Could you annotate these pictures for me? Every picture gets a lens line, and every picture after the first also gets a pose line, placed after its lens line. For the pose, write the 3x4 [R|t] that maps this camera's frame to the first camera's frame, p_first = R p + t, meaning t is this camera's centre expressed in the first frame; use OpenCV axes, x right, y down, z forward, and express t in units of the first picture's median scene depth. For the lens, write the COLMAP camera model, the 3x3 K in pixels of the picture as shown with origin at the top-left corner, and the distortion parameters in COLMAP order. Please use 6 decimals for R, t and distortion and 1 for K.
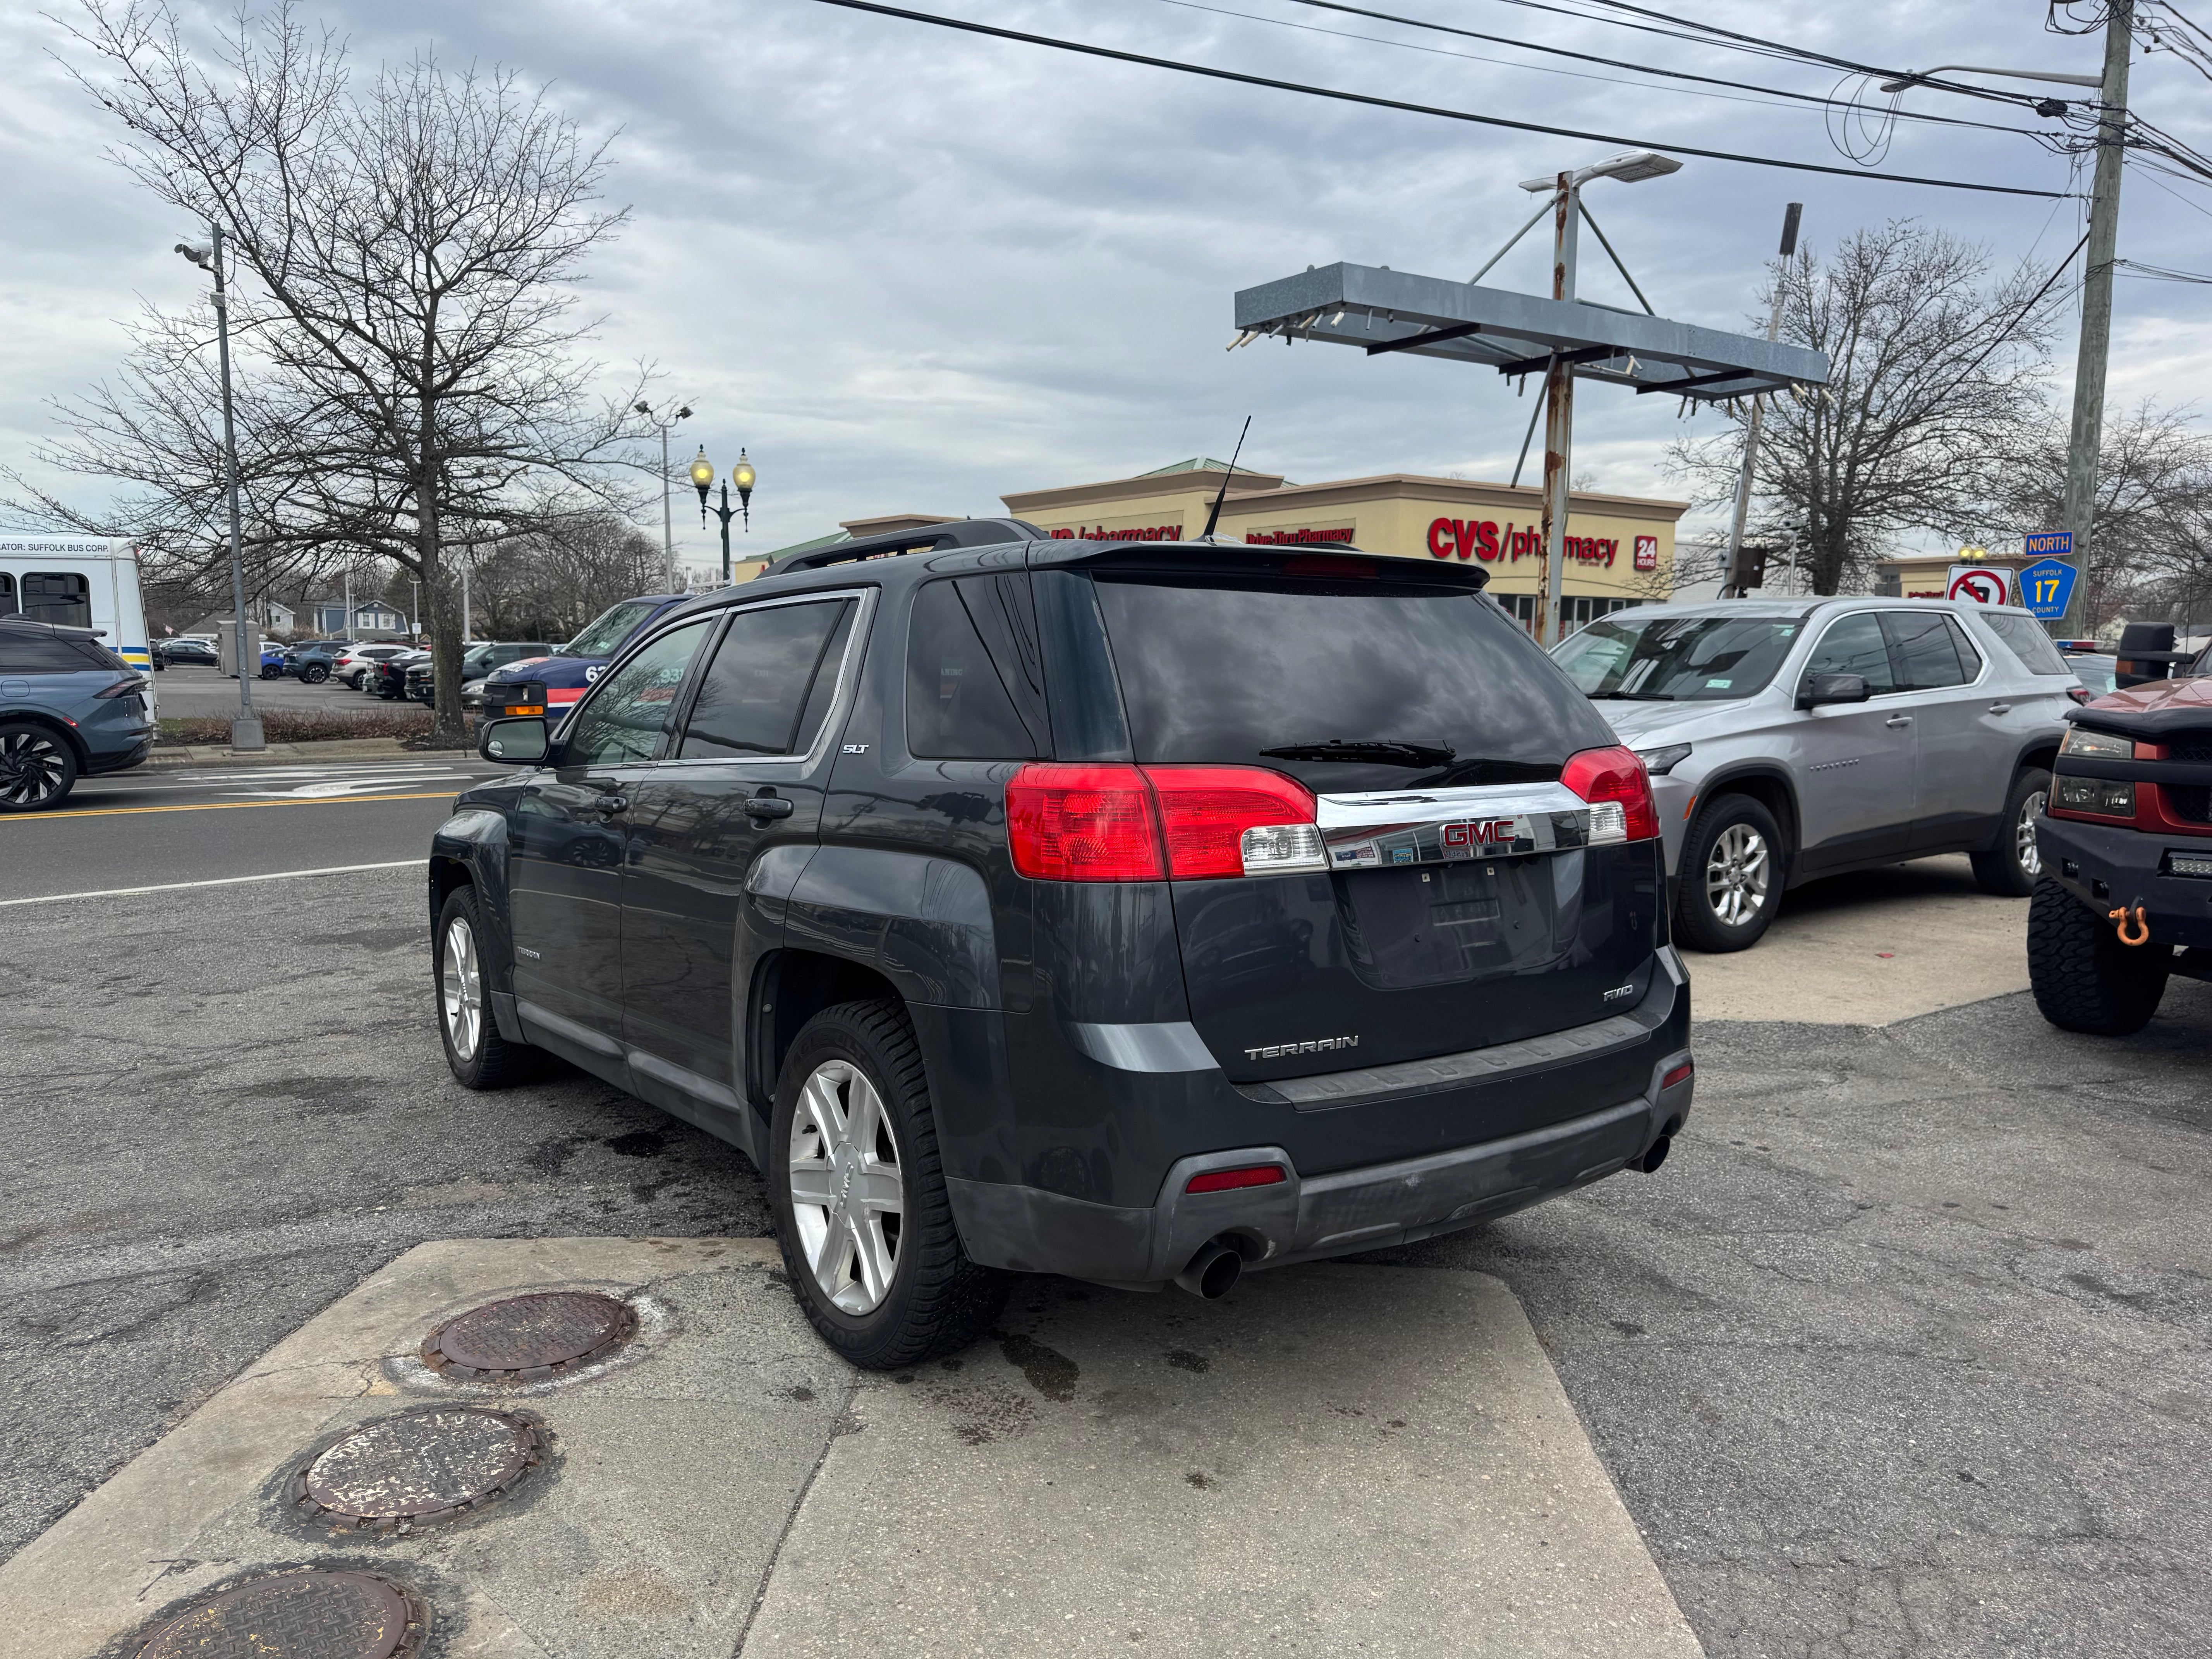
lens RADIAL K [[1556.2, 0, 1106.9], [0, 1556.2, 817.6], [0, 0, 1]] dist [0.033088, -0.031880]
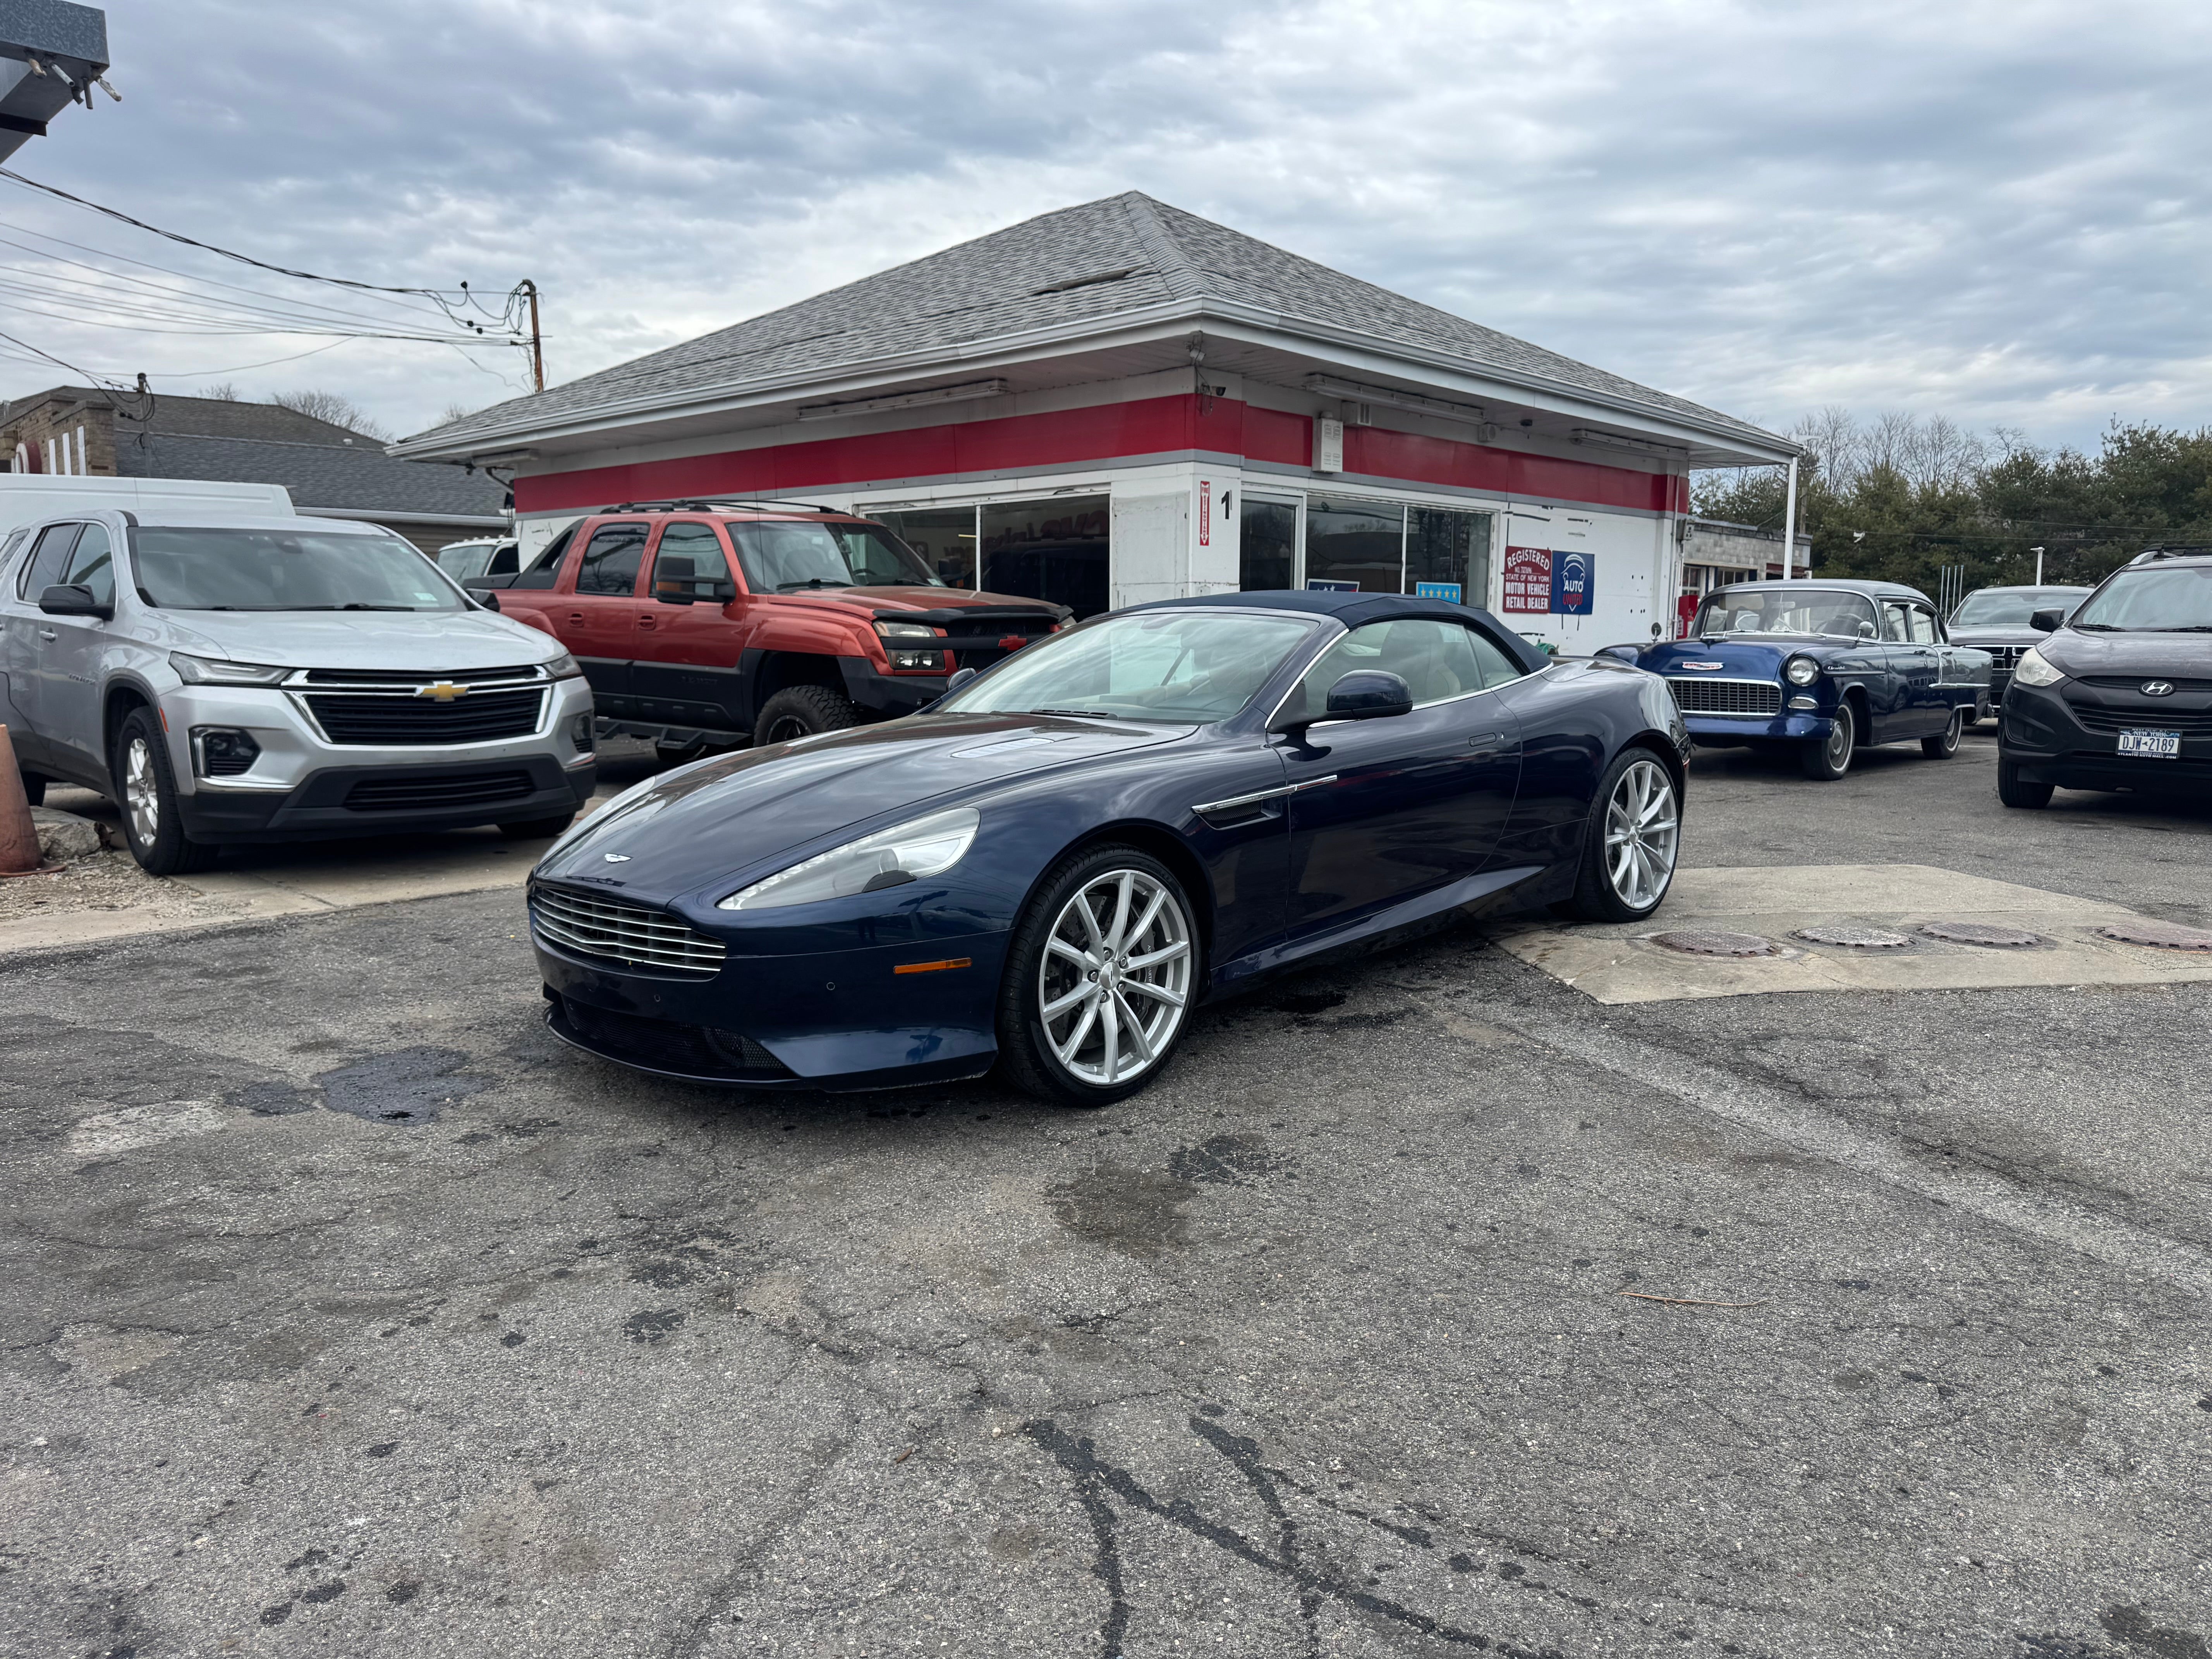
lens RADIAL K [[1556.2, 0, 1106.9], [0, 1556.2, 817.6], [0, 0, 1]] dist [0.033088, -0.031880]
pose [[-0.177663, -0.125178, 0.976098, -0.270768], [0.098664, 0.984613, 0.144228, -0.016640], [-0.979133, 0.121929, -0.162579, 0.272744]]
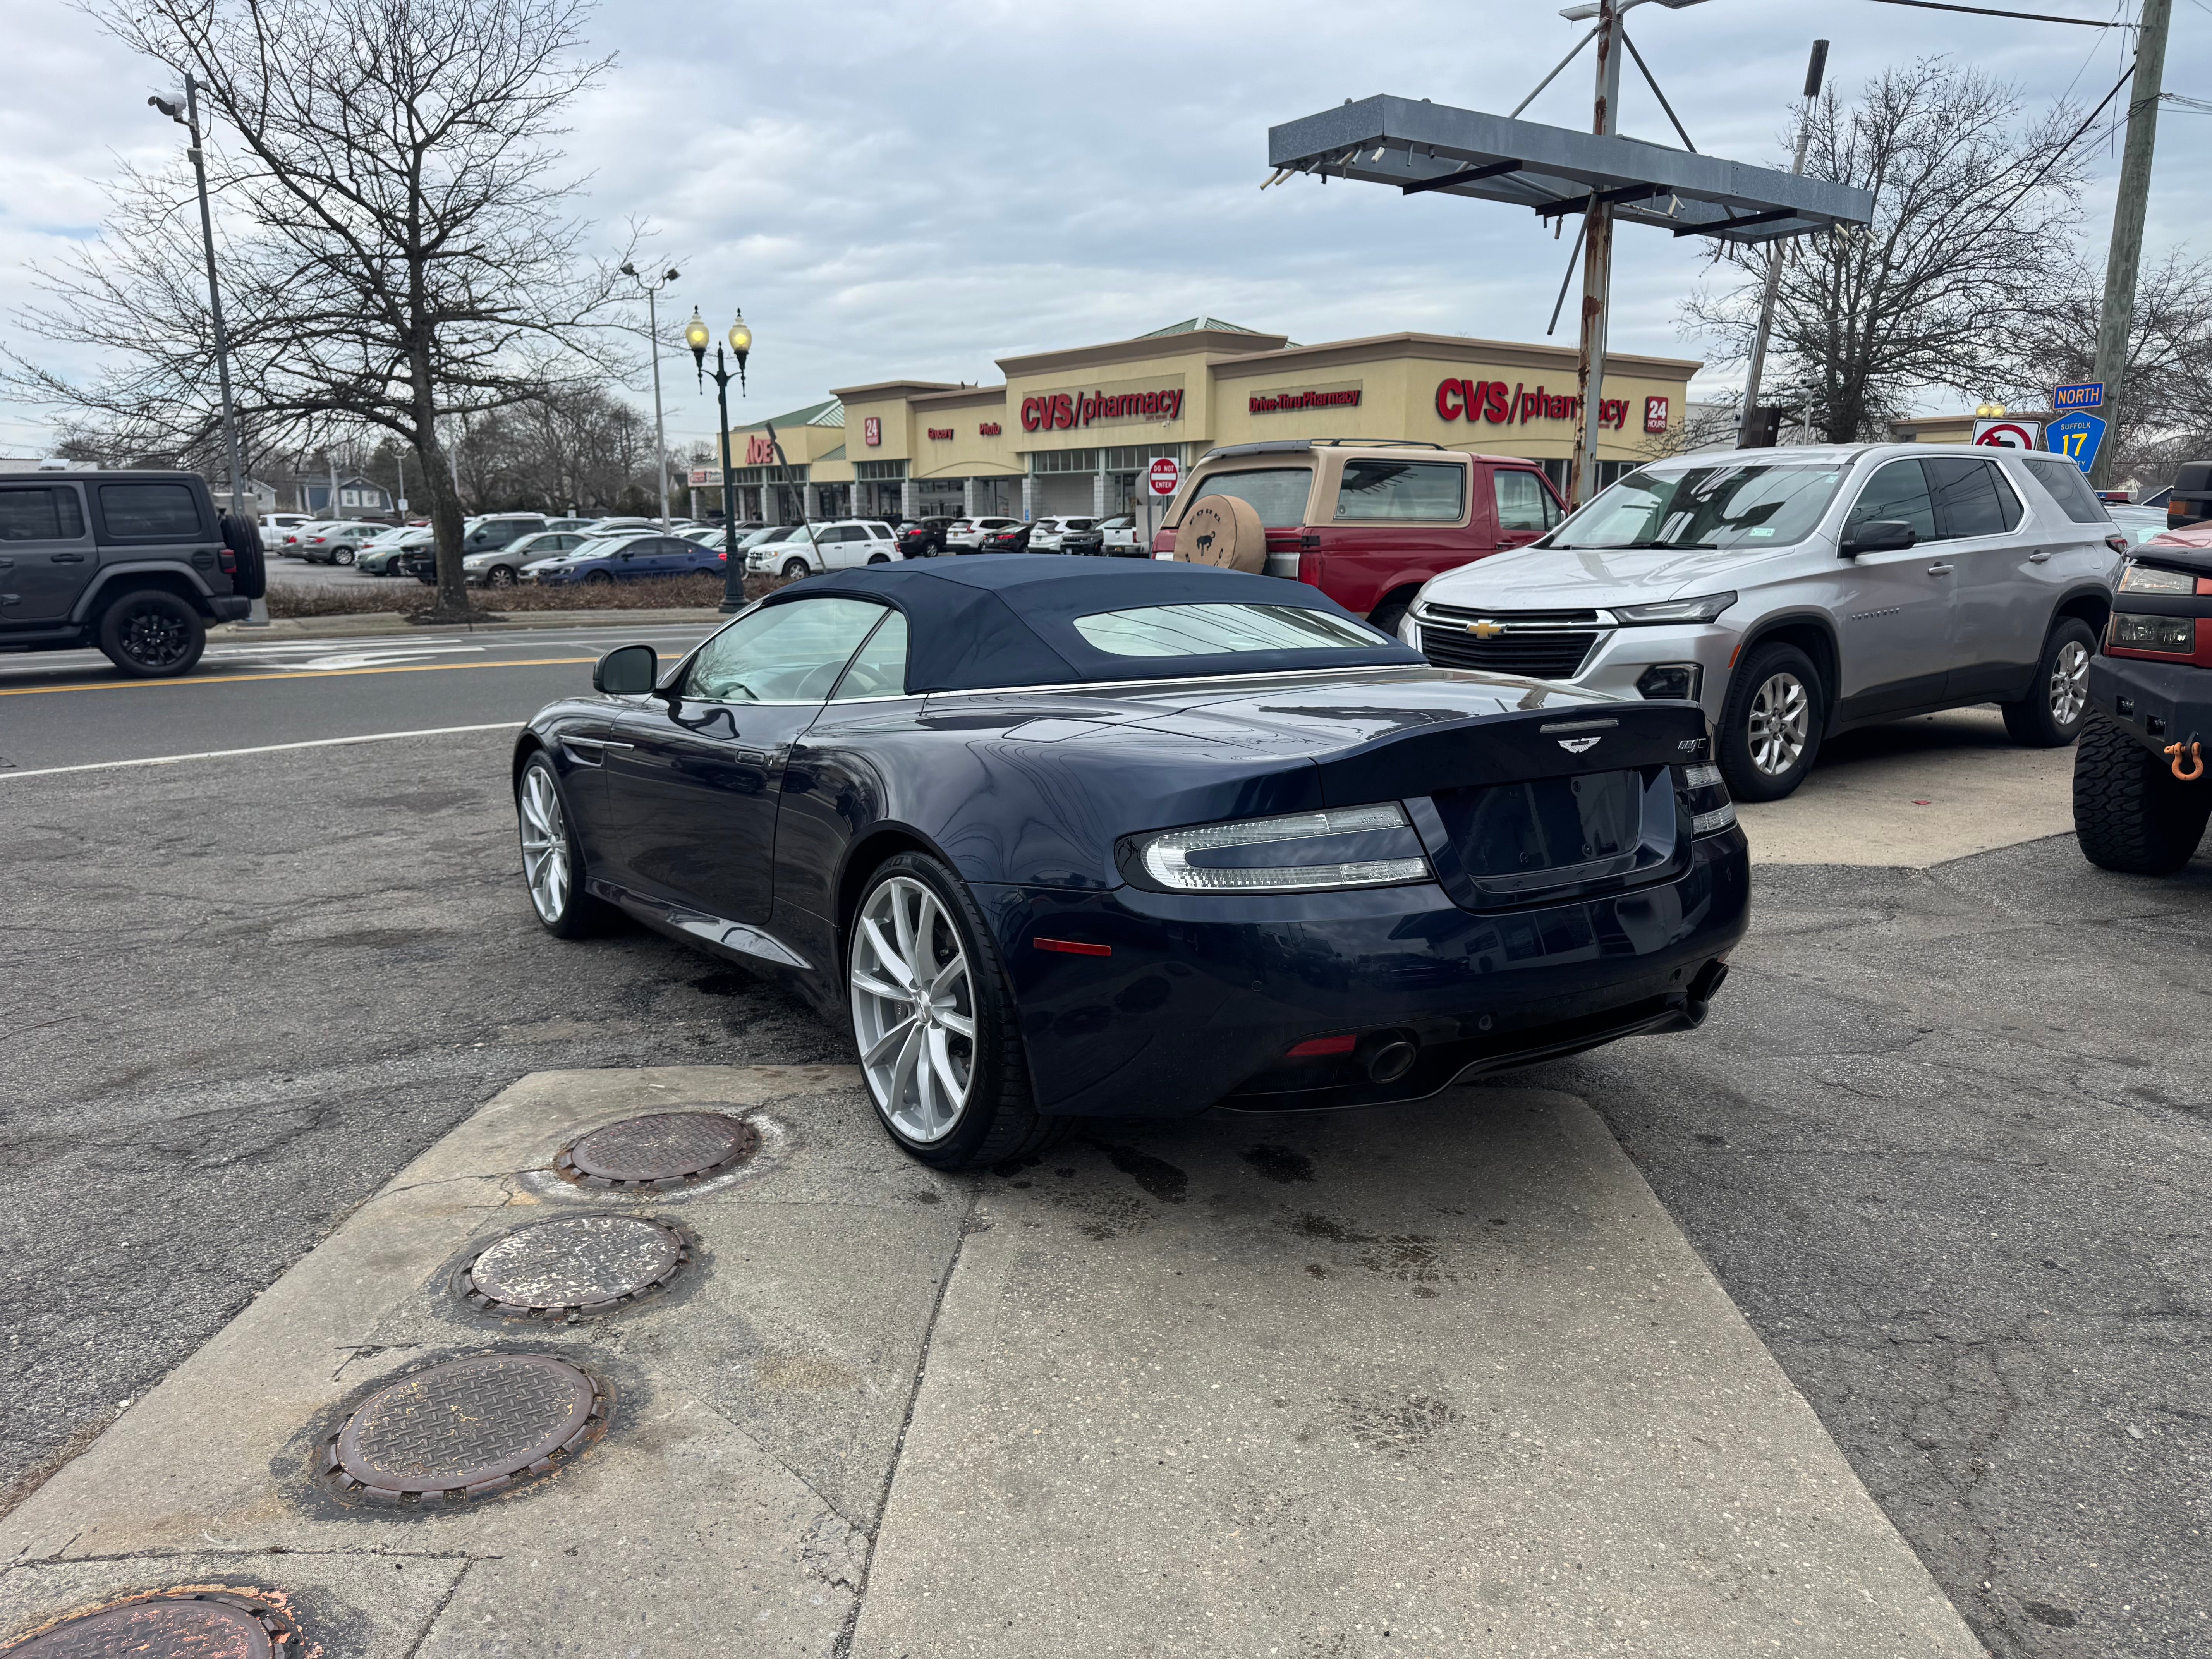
lens RADIAL K [[1561.6, 0, 1106.0], [0, 1561.6, 829.5], [0, 0, 1]] dist [0.023668, -0.019439]
pose [[0.999956, -0.009360, 0.000768, -0.009978], [0.009258, 0.996192, 0.086691, 0.004506], [-0.001577, -0.086680, 0.996235, -0.002030]]
